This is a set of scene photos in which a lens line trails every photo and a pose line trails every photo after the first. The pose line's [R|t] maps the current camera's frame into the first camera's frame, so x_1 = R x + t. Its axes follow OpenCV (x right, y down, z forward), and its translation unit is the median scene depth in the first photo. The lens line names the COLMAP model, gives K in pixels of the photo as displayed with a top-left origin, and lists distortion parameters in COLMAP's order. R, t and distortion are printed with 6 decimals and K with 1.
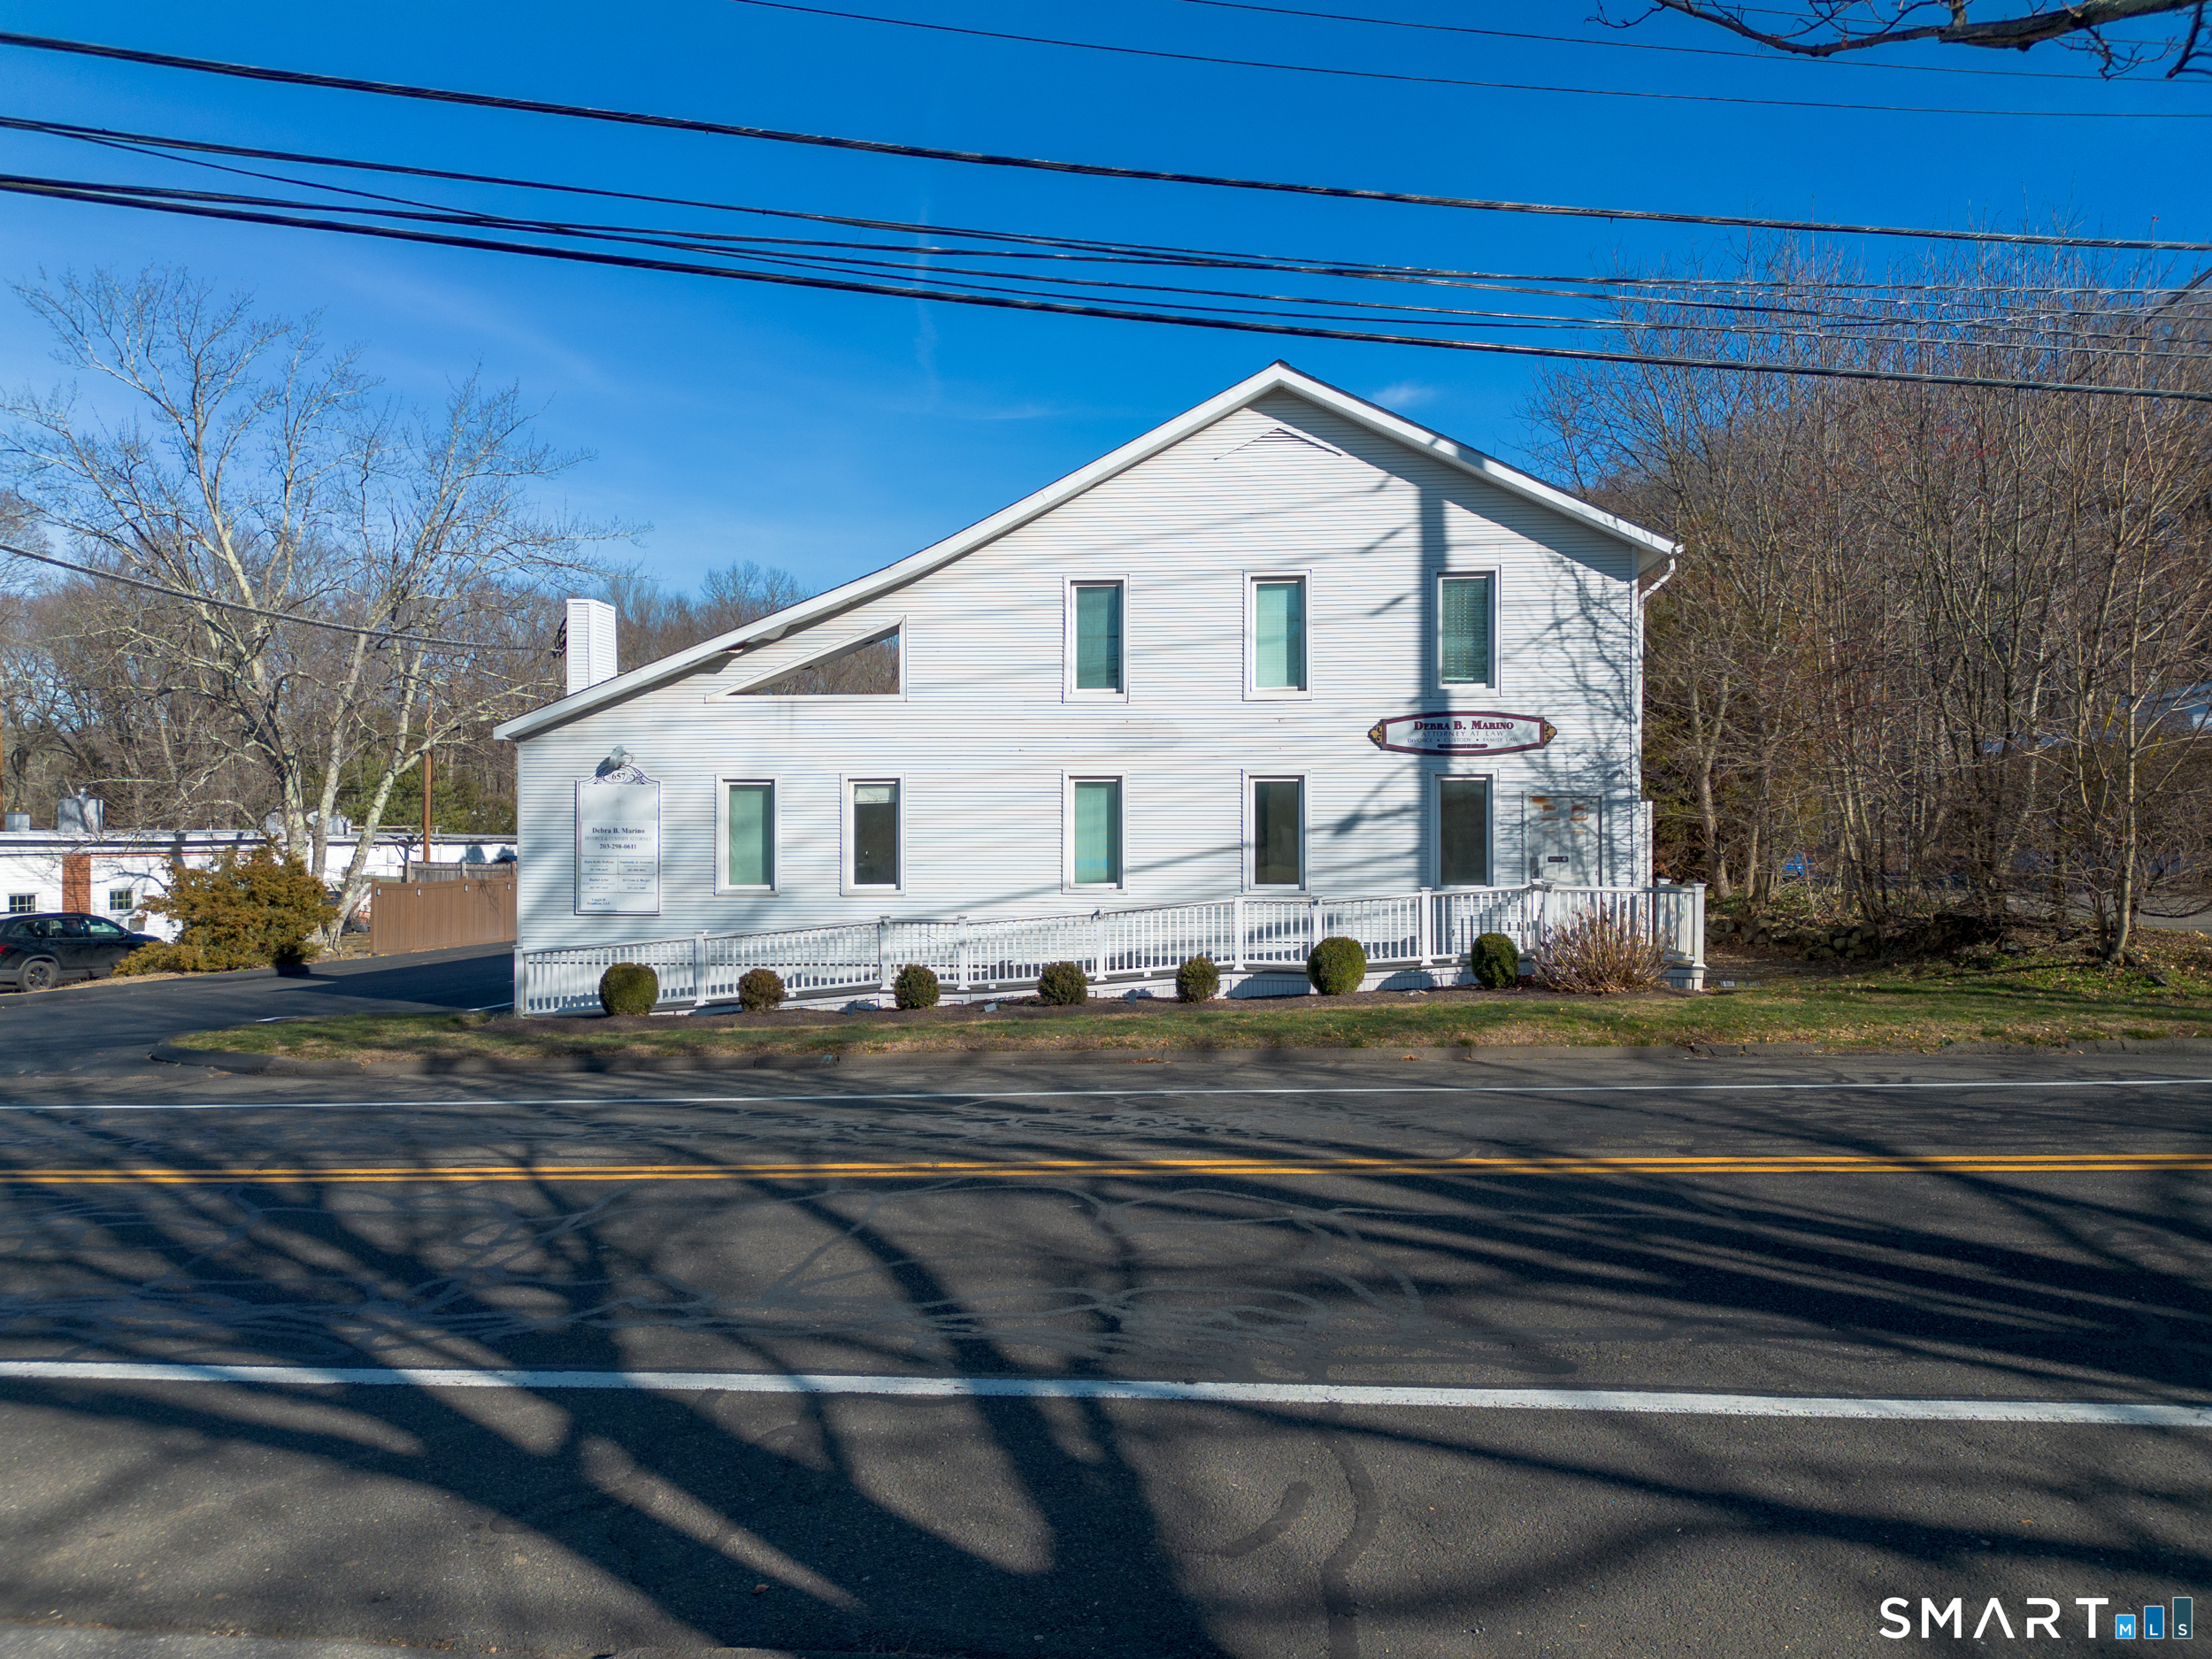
lens RADIAL K [[1683.6, 0, 1106.0], [0, 1683.6, 829.5], [0, 0, 1]] dist [0.004749, -0.000642]
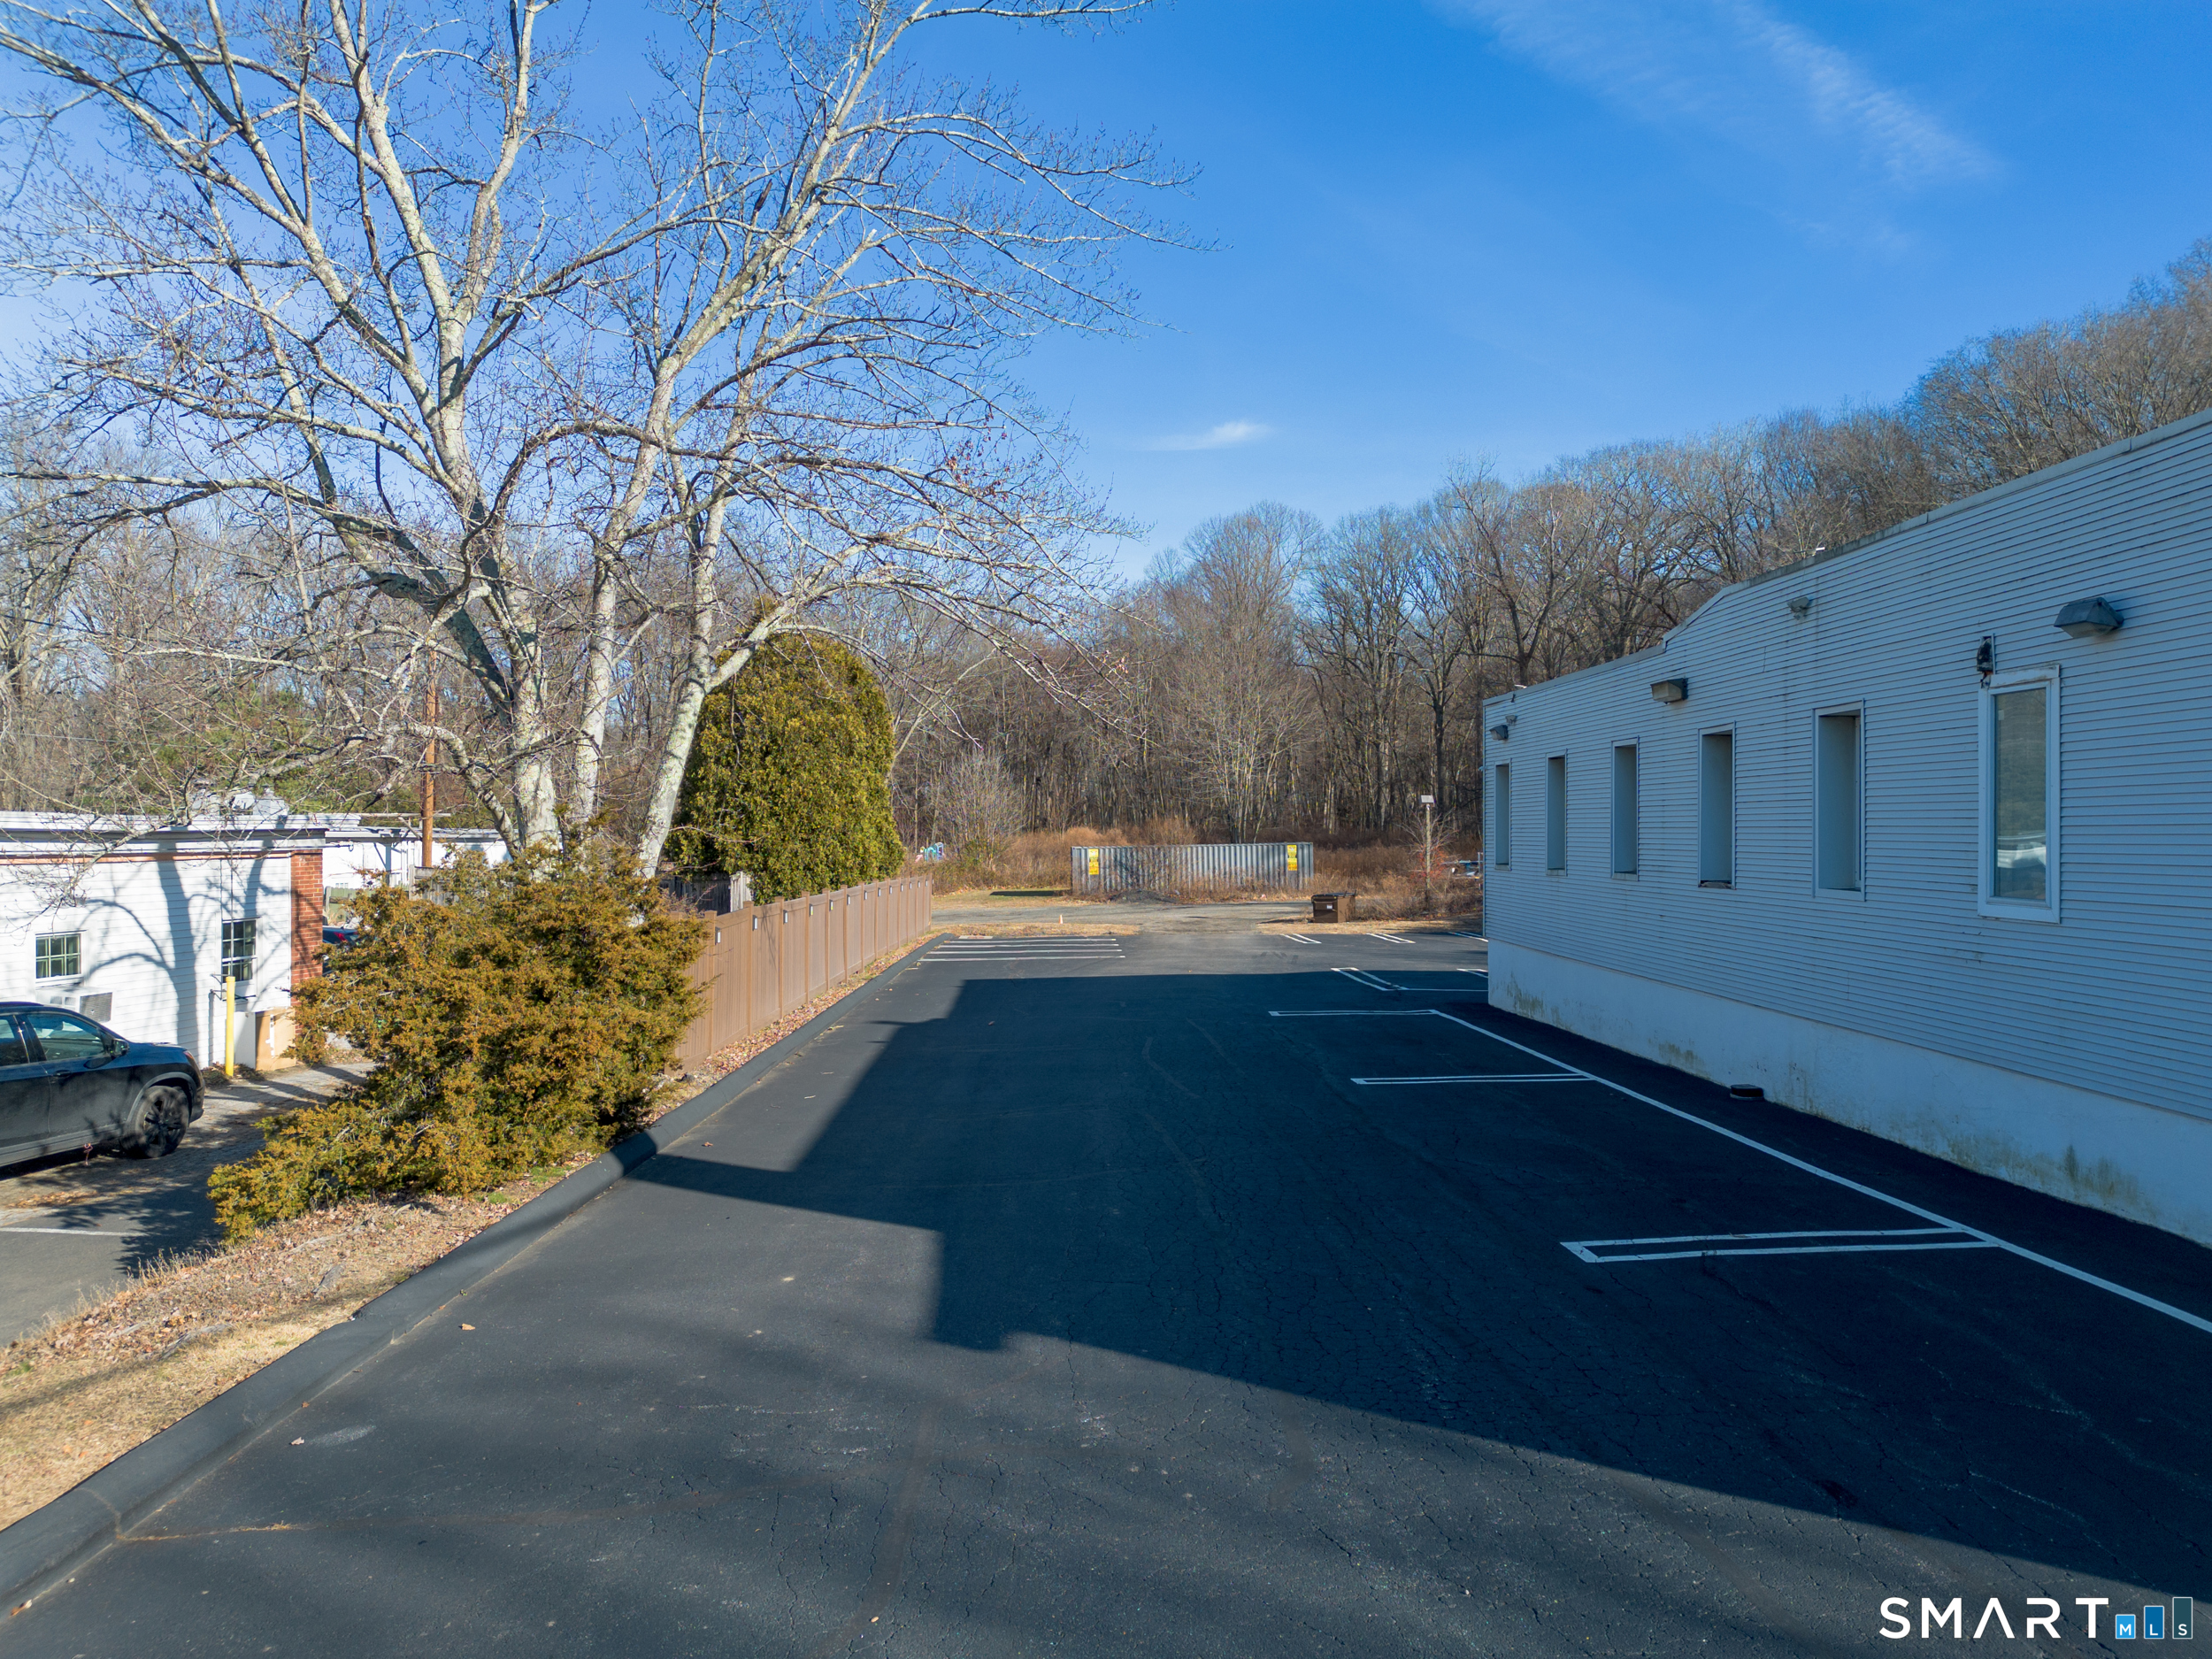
lens RADIAL K [[1511.5, 0, 1106.0], [0, 1511.5, 829.5], [0, 0, 1]] dist [0.070325, -0.057513]
pose [[0.988363, -0.001431, 0.152109, -0.358768], [0.001445, 0.999999, 0.000019, 0.006942], [-0.152109, 0.000201, 0.988364, 0.527734]]
